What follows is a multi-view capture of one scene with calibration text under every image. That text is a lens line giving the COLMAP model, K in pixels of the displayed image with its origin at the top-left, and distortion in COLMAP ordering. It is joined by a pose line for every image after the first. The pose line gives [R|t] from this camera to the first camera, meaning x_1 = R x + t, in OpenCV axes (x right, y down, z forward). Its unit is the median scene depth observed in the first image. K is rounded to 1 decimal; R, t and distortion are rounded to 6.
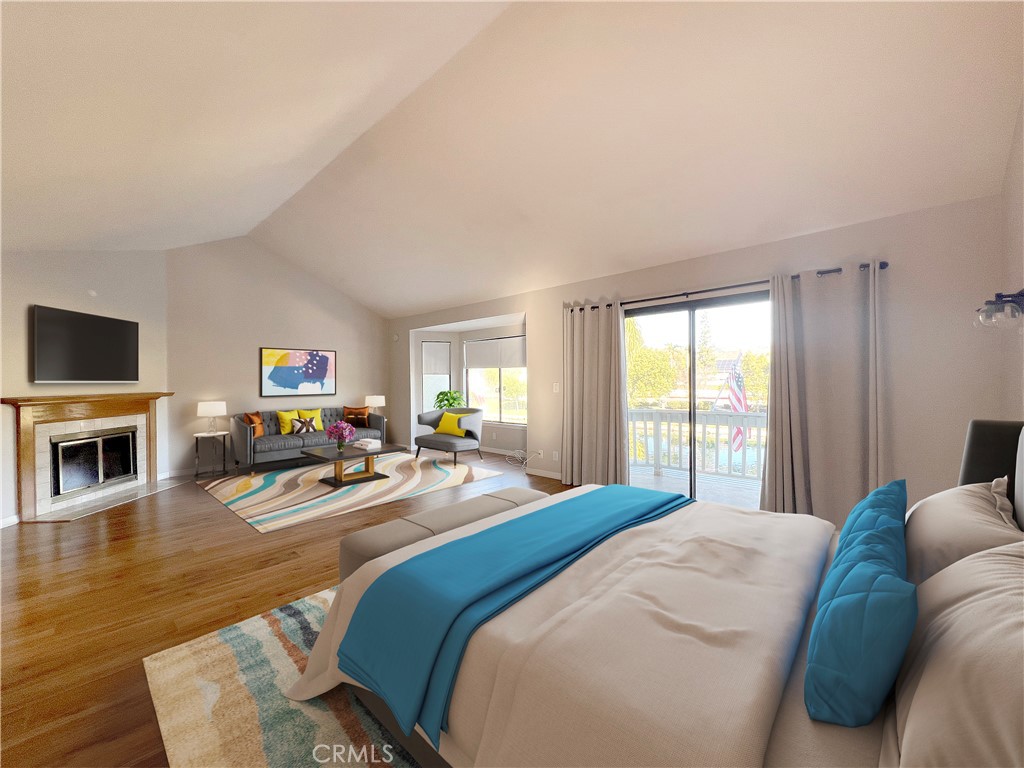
lens RADIAL K [[412.9, 0, 512.0], [0, 412.9, 384.0], [0, 0, 1]] dist [0.002092, 0.000063]
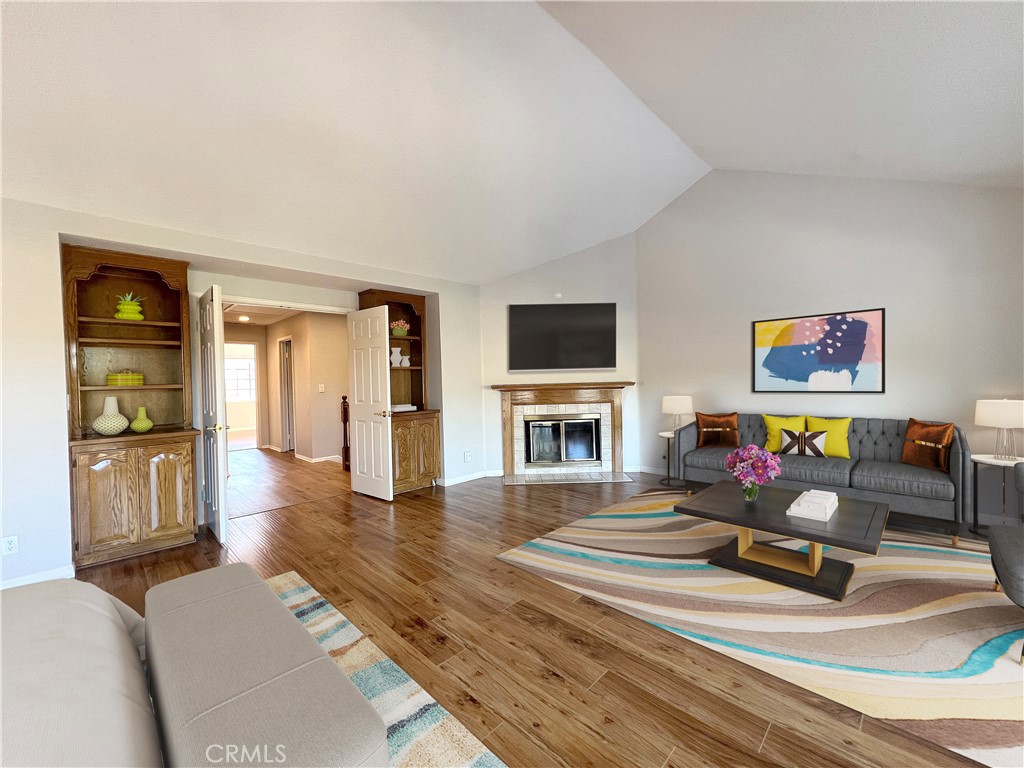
lens RADIAL K [[446.1, 0, 512.0], [0, 446.1, 384.0], [0, 0, 1]] dist [0.041975, 0.000029]
pose [[-0.007662, 0.024514, -0.999670, 0.159858], [0.005569, 0.999685, 0.024472, -0.003243], [0.999955, -0.005380, -0.007796, 0.597020]]
